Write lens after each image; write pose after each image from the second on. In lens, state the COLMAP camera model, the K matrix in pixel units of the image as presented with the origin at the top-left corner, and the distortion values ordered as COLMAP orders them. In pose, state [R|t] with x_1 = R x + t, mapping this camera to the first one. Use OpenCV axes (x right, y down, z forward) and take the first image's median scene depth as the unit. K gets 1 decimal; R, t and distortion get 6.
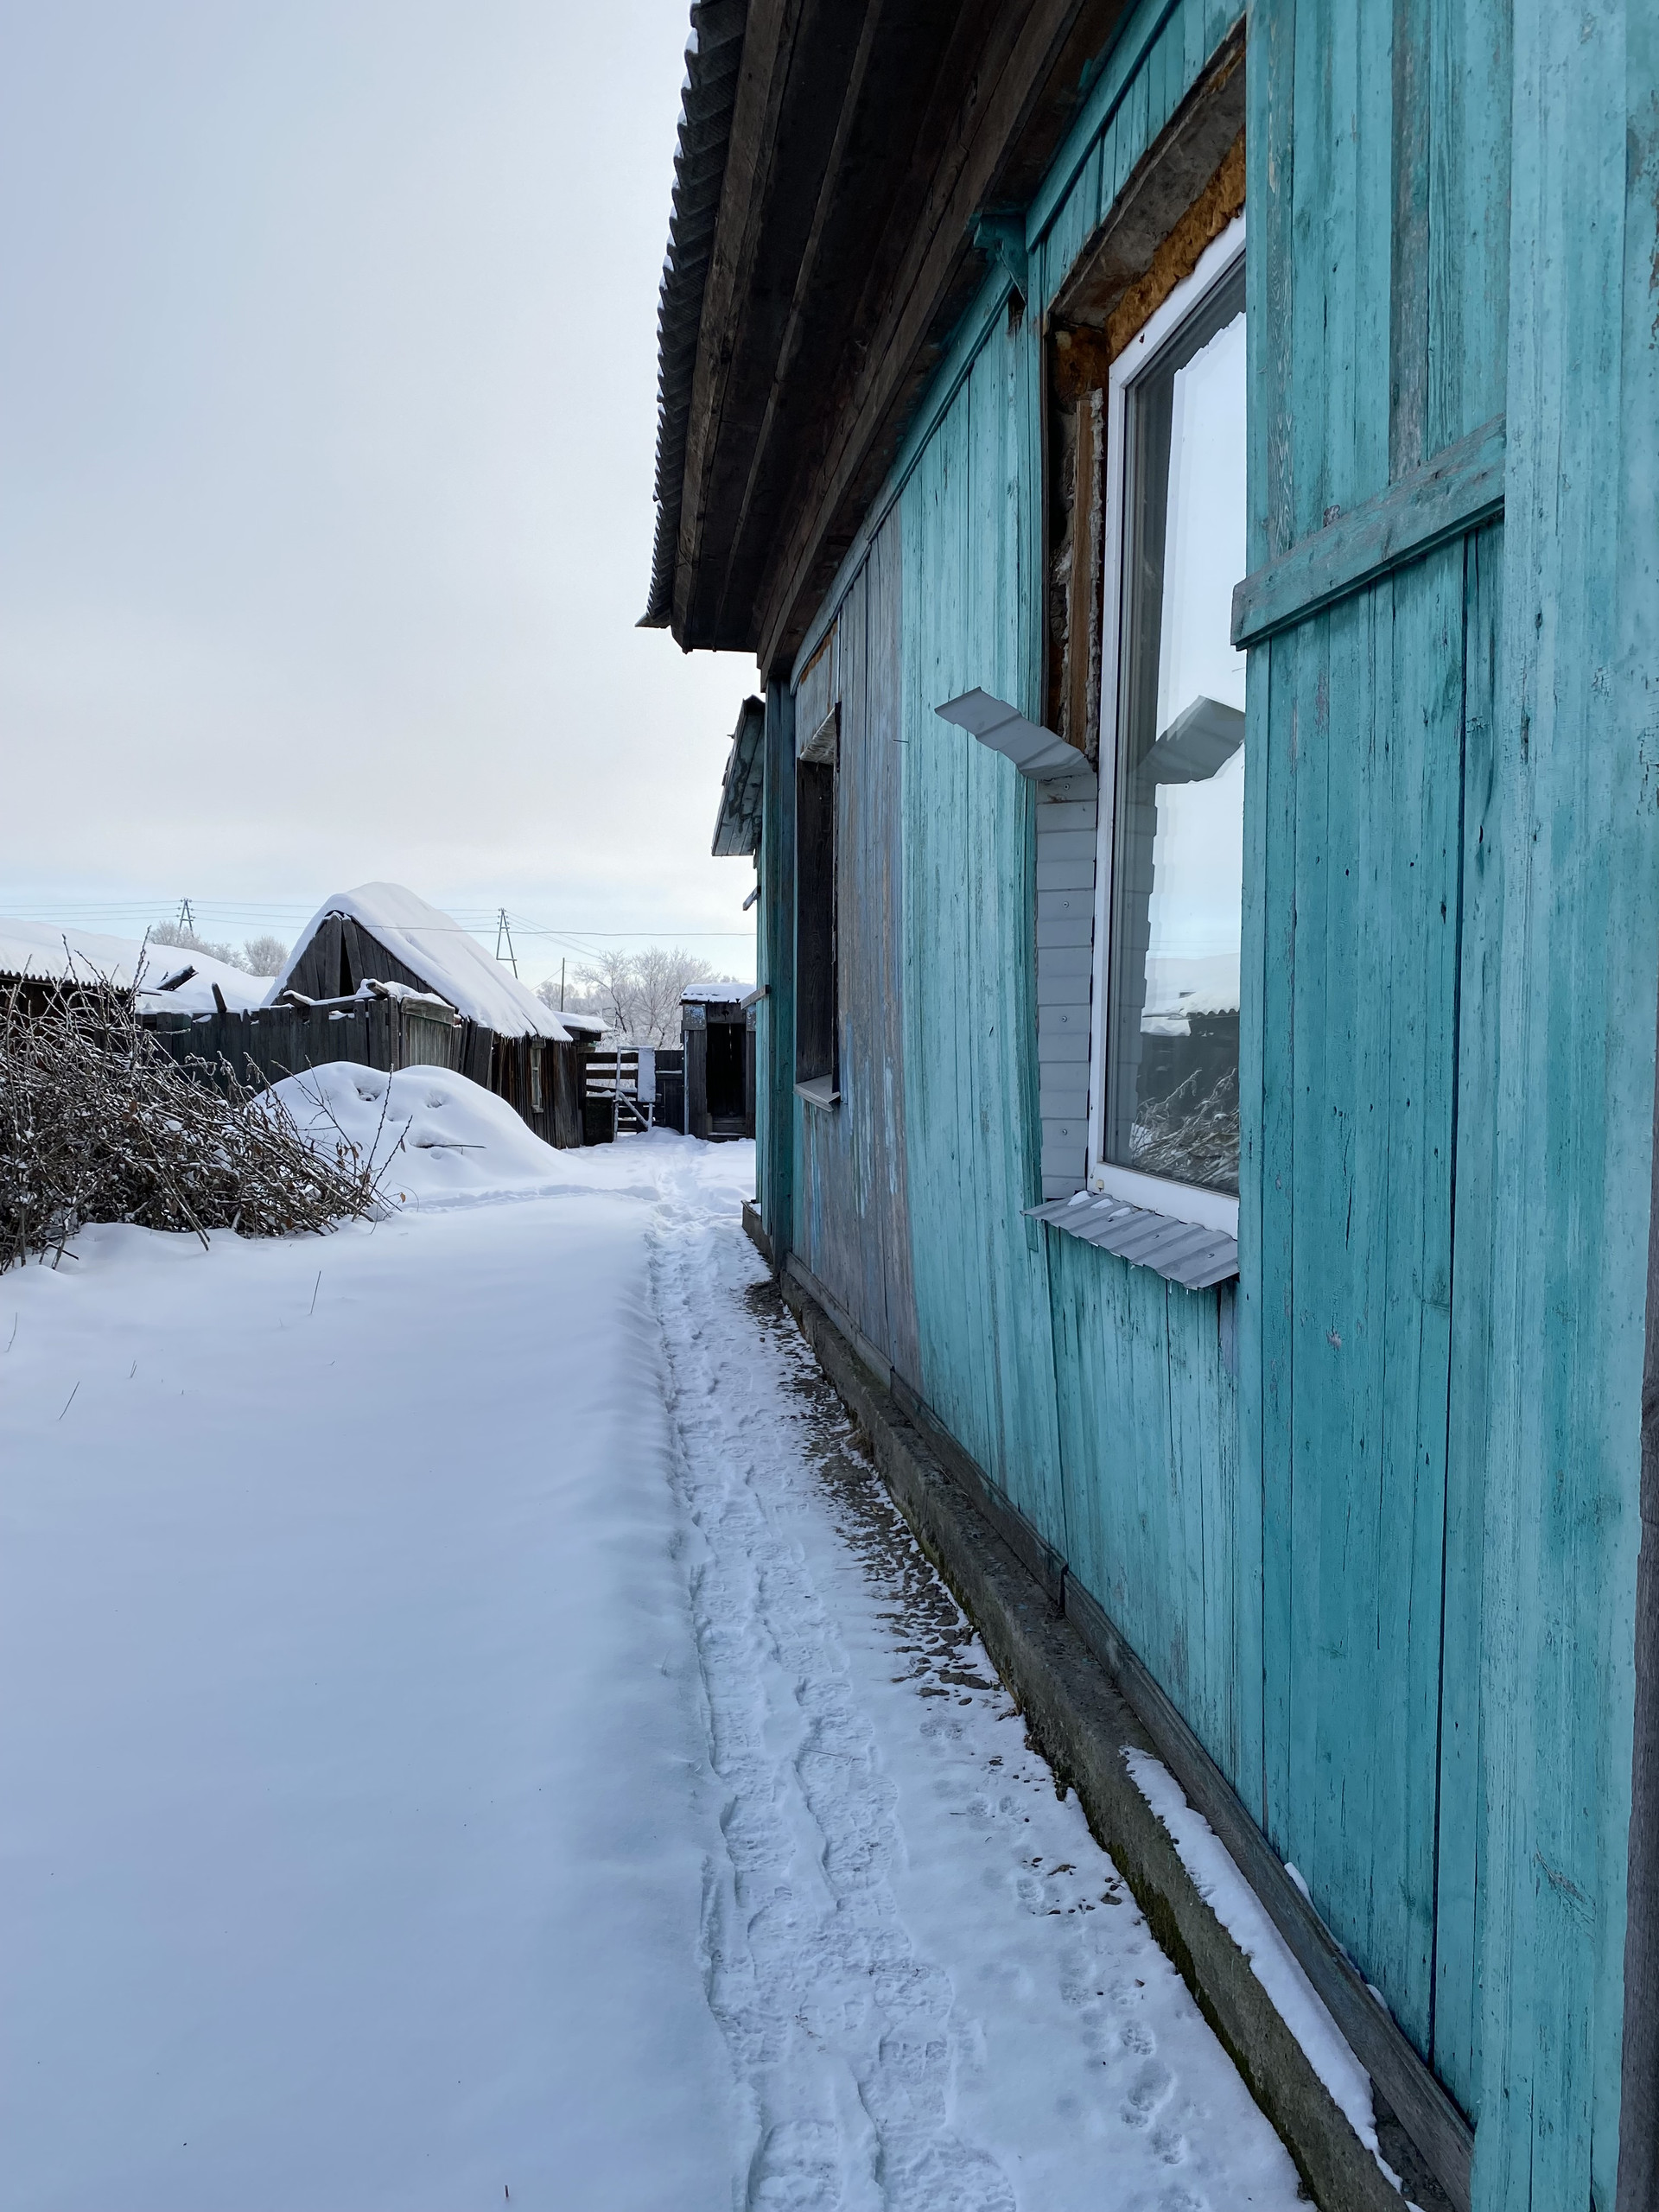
lens RADIAL K [[1682.7, 0, 825.0], [0, 1682.7, 1072.8], [0, 0, 1]] dist [-0.007134, -0.015753]
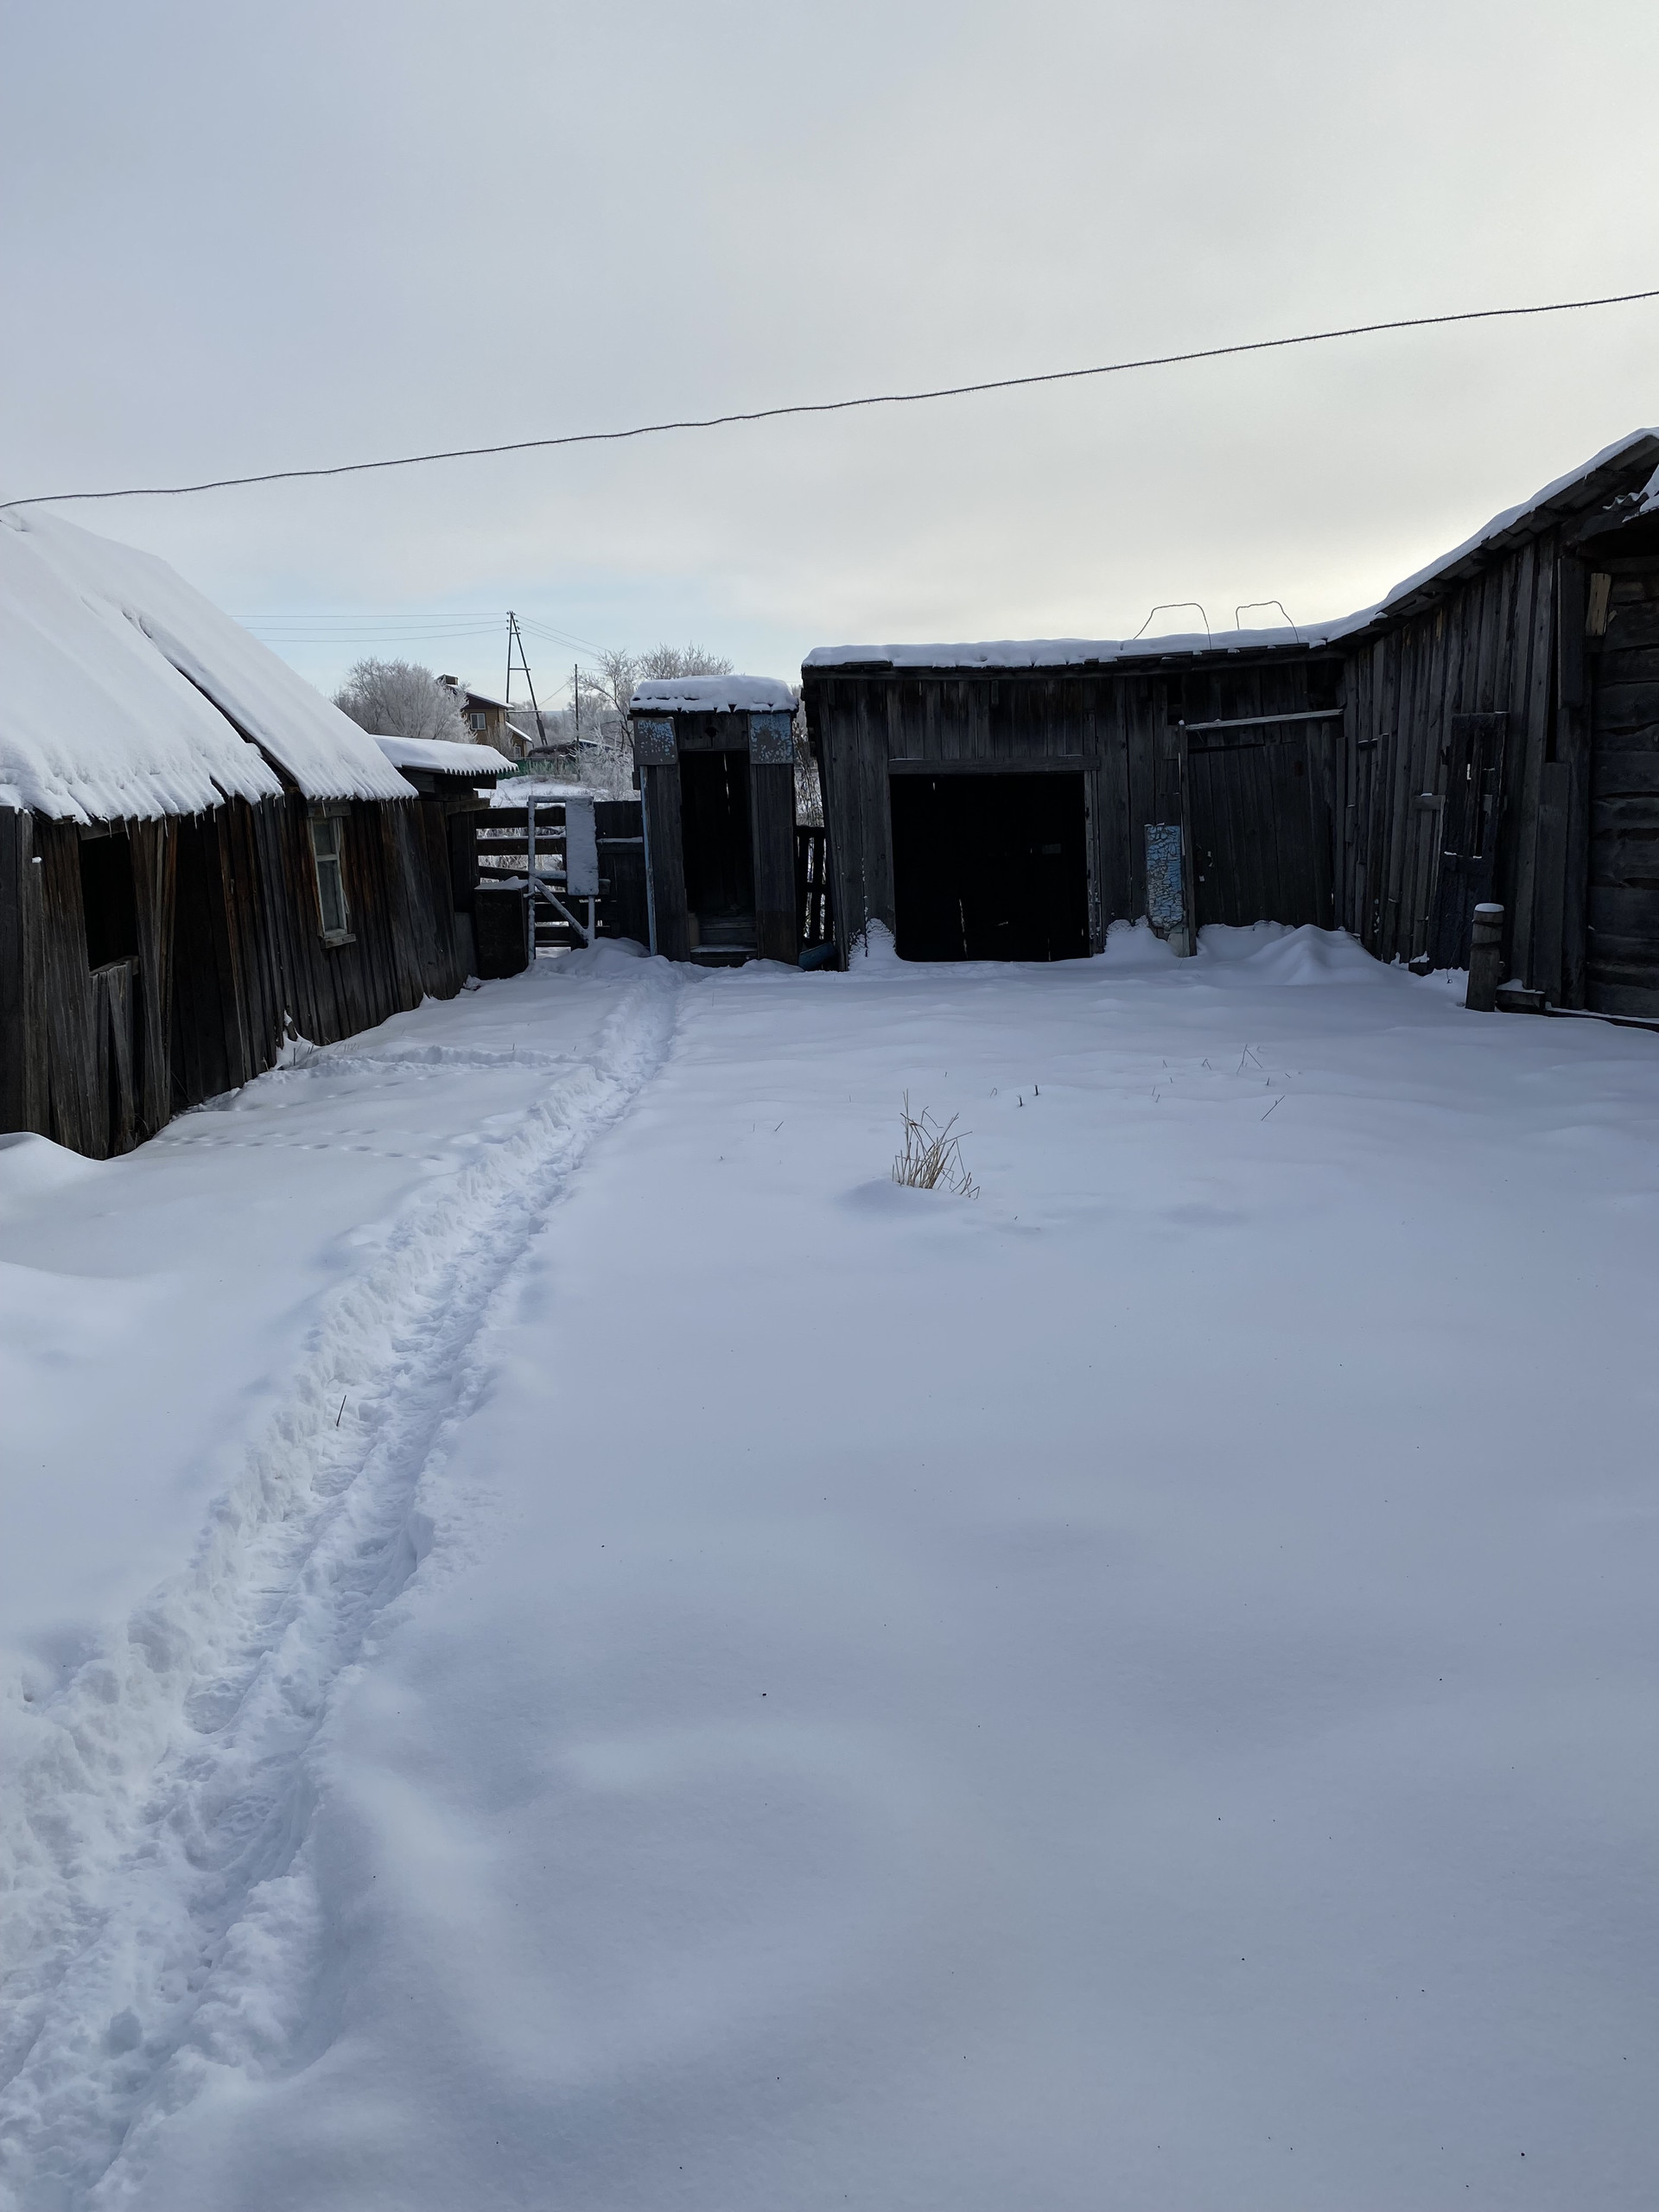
lens RADIAL K [[1822.2, 0, 870.1], [0, 1822.2, 1102.8], [0, 0, 1]] dist [0.130198, -0.339379]
pose [[0.999522, -0.030496, -0.005056, -0.007395], [0.030912, 0.984962, 0.169985, -0.015799], [-0.000204, -0.170060, 0.985434, 0.373529]]
